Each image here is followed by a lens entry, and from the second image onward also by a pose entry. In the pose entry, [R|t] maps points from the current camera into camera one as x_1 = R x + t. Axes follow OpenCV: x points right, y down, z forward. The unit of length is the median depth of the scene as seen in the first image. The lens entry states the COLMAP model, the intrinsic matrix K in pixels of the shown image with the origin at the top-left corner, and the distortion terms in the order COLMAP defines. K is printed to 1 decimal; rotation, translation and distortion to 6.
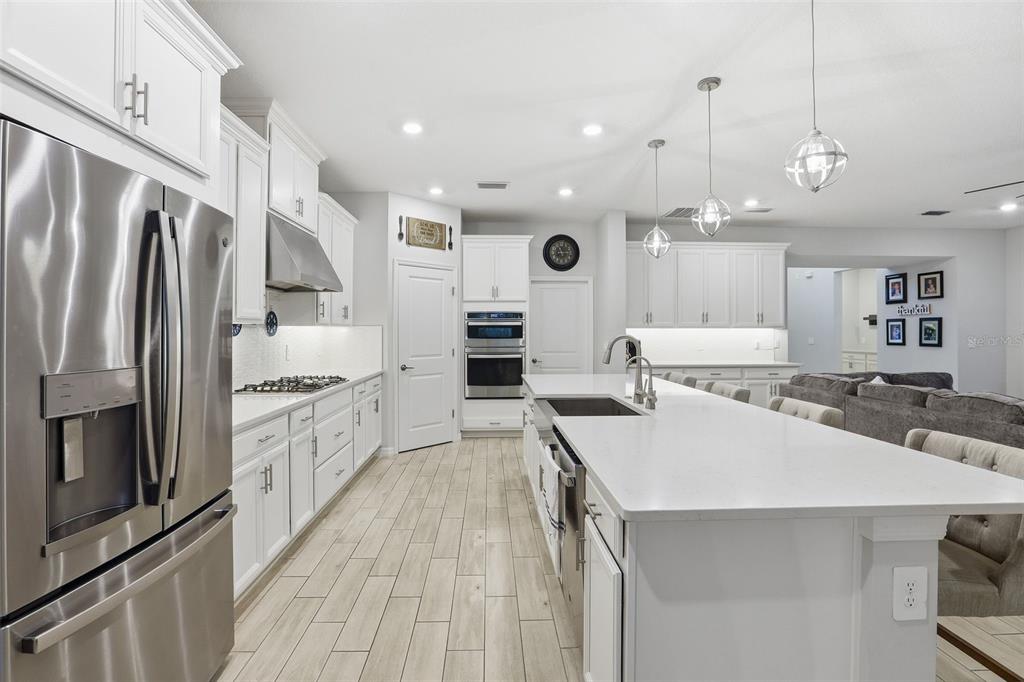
lens RADIAL K [[478.7, 0, 497.5], [0, 478.7, 327.3], [0, 0, 1]] dist [-0.012729, 0.001415]
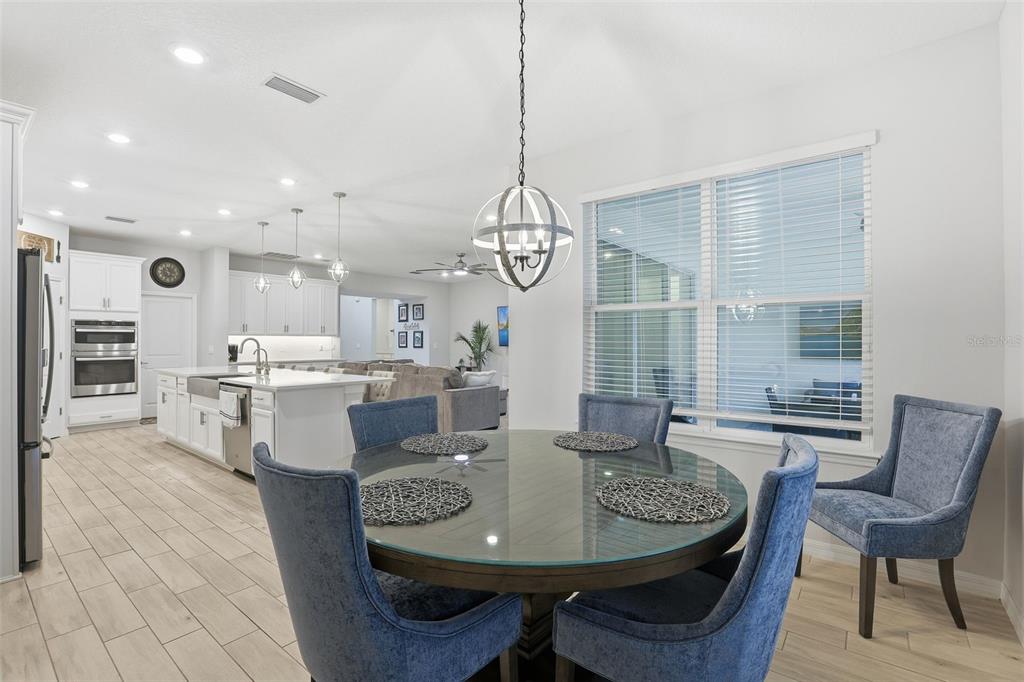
lens RADIAL K [[465.1, 0, 512.0], [0, 465.1, 341.0], [0, 0, 1]] dist [-0.026996, -0.000148]
pose [[0.634018, -0.000215, 0.773318, -0.219629], [-0.006818, 0.999960, 0.005867, 0.004546], [-0.773288, -0.008992, 0.633991, -0.424266]]
